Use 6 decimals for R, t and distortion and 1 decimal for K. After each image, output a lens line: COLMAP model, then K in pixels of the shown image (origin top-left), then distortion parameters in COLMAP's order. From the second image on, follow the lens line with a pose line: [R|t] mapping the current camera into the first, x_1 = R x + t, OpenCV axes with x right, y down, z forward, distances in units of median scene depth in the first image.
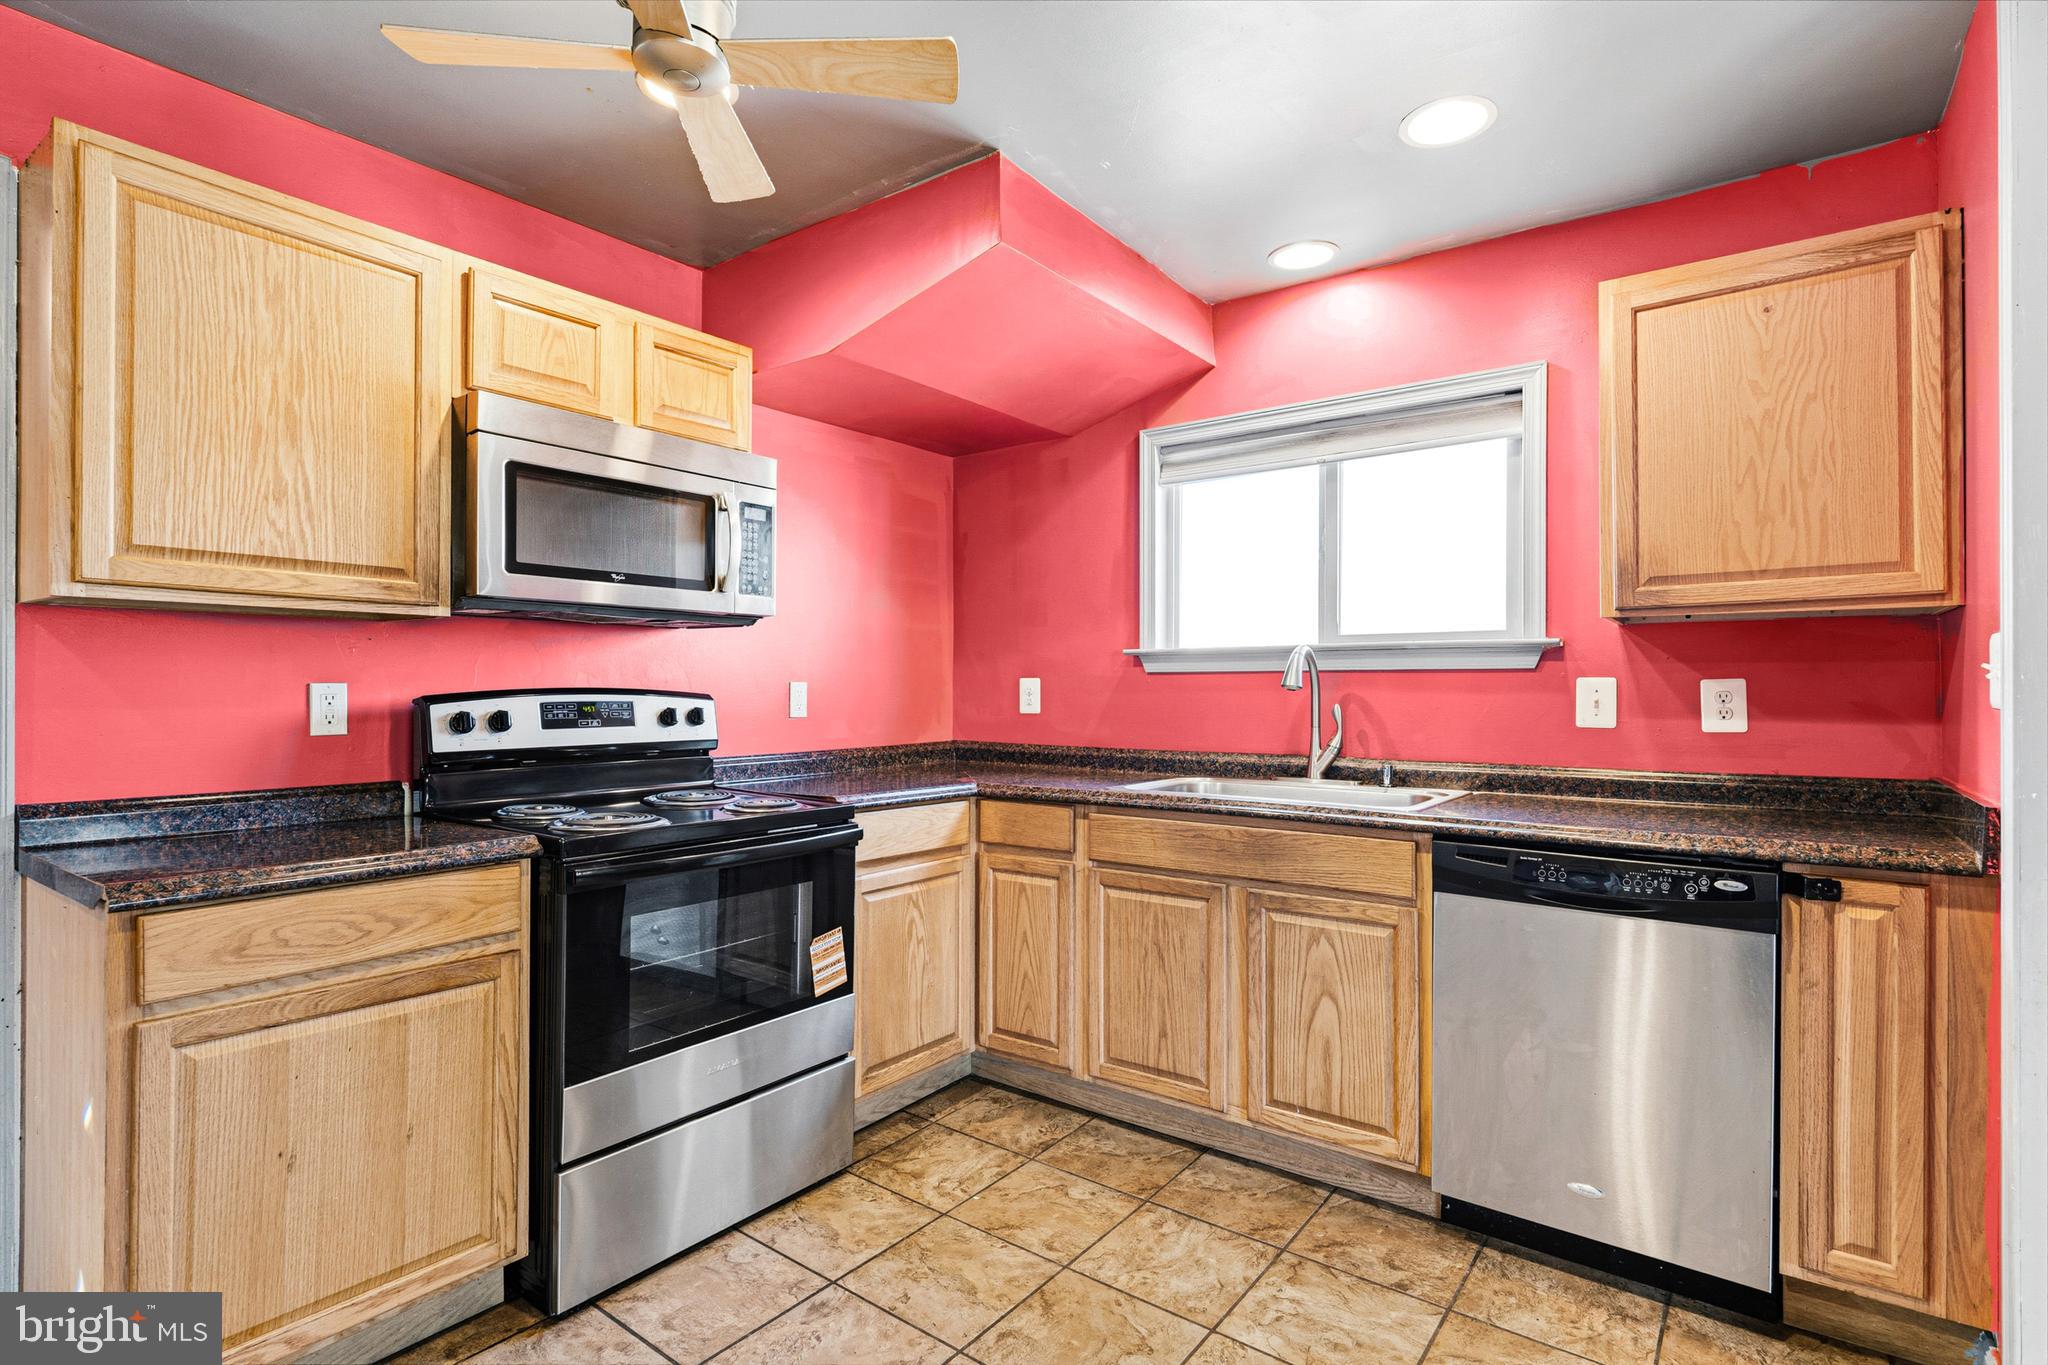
lens RADIAL K [[968.5, 0, 1023.3], [0, 968.5, 688.4], [0, 0, 1]] dist [0.000242, -0.000672]
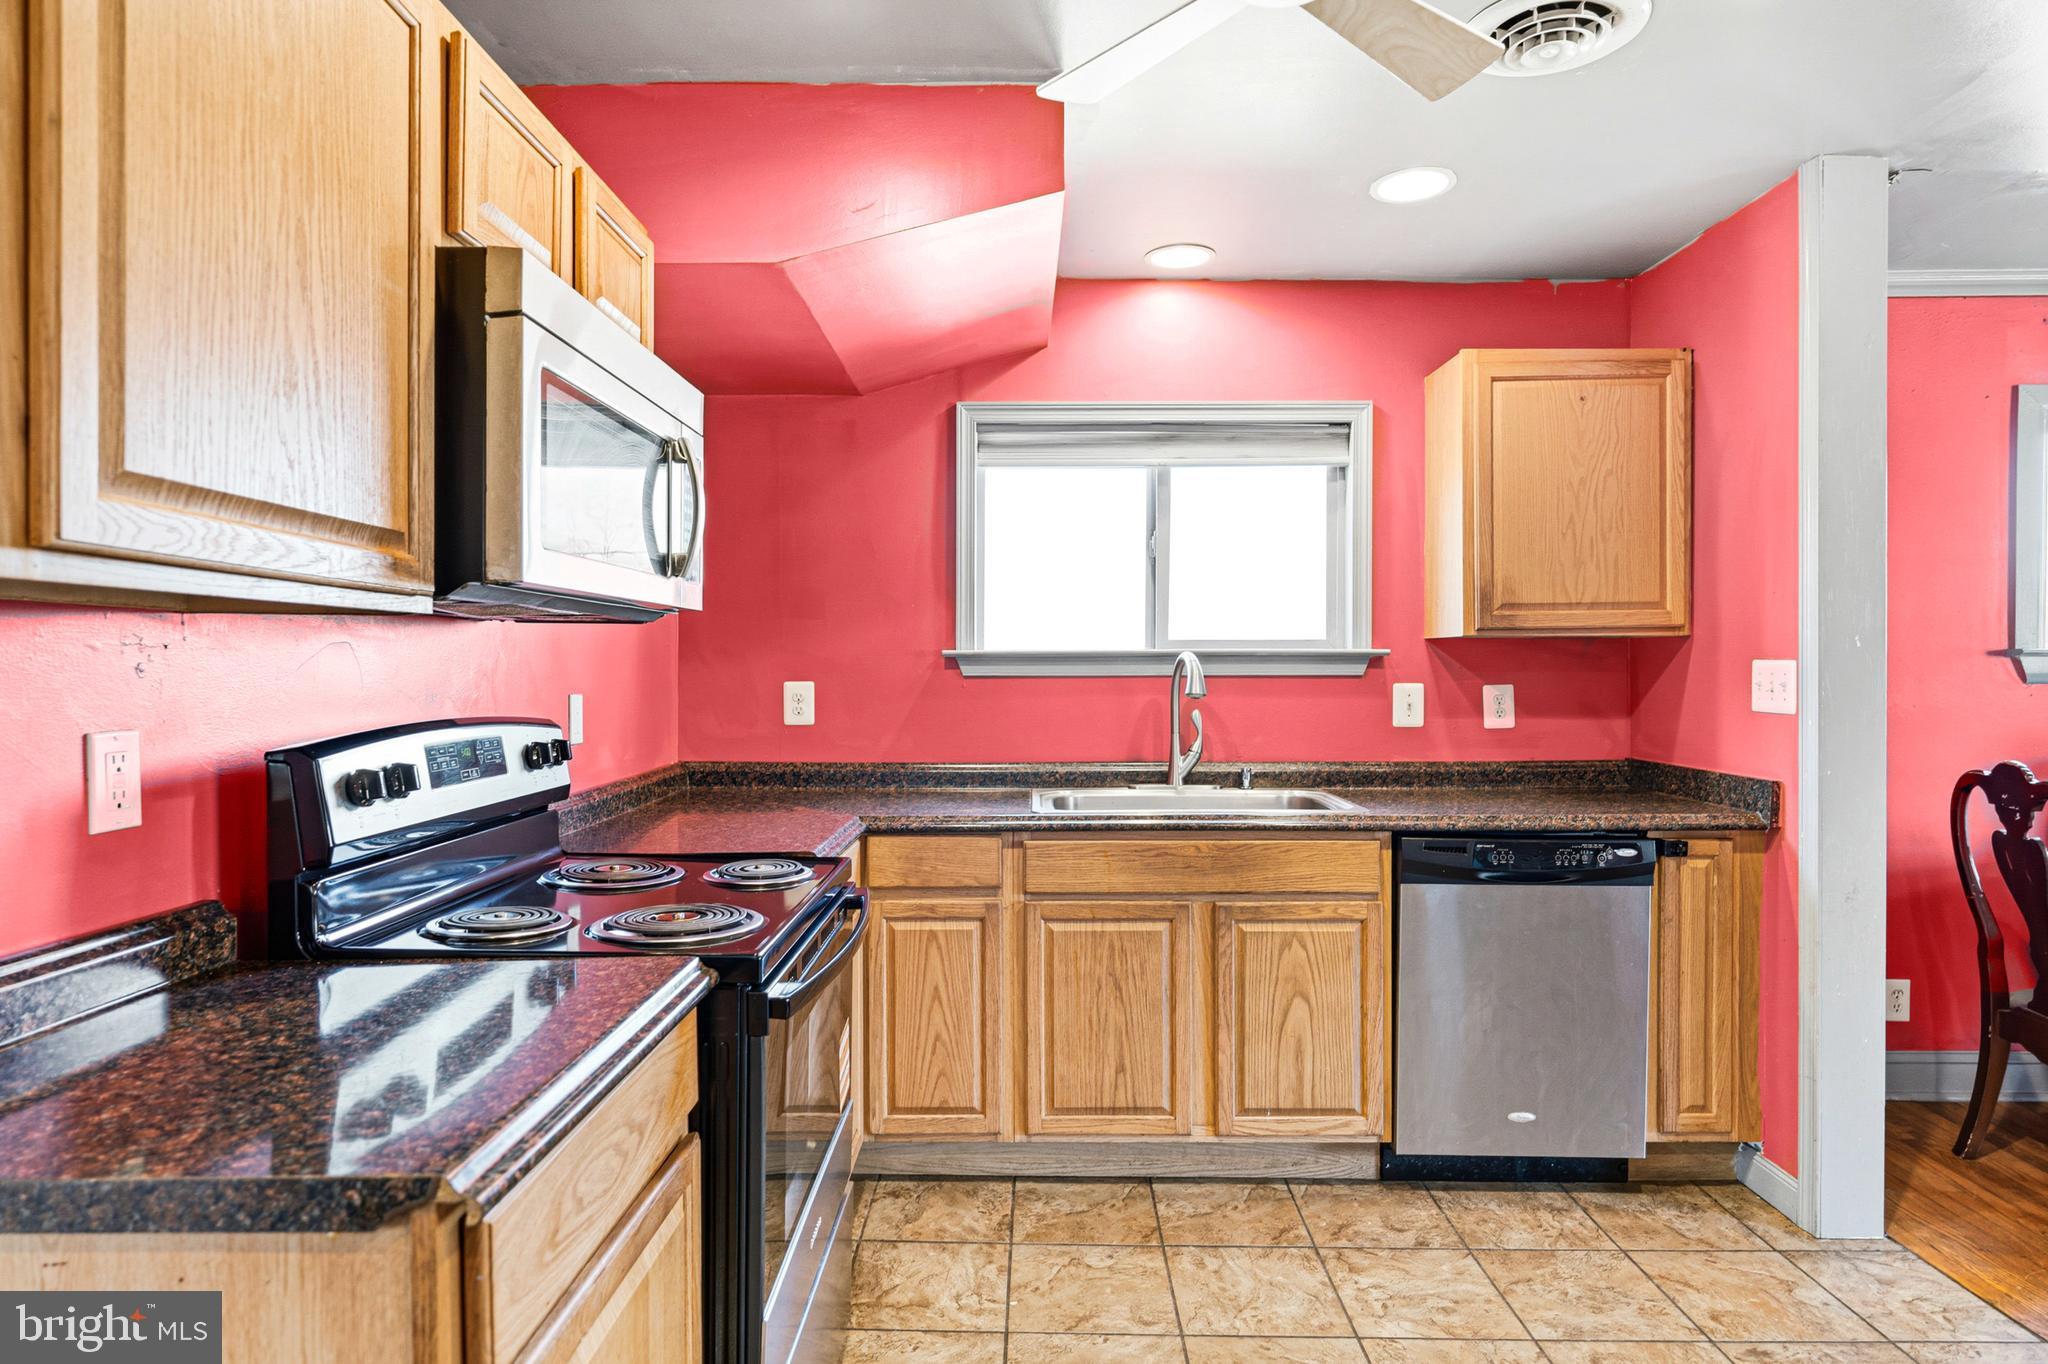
lens RADIAL K [[1098.9, 0, 1020.8], [0, 1098.9, 684.8], [0, 0, 1]] dist [0.000254, -0.000617]
pose [[0.818753, -0.011785, 0.574026, -0.572333], [0.003452, 0.999872, 0.015603, -0.033505], [-0.574136, -0.010793, 0.818689, 0.201003]]
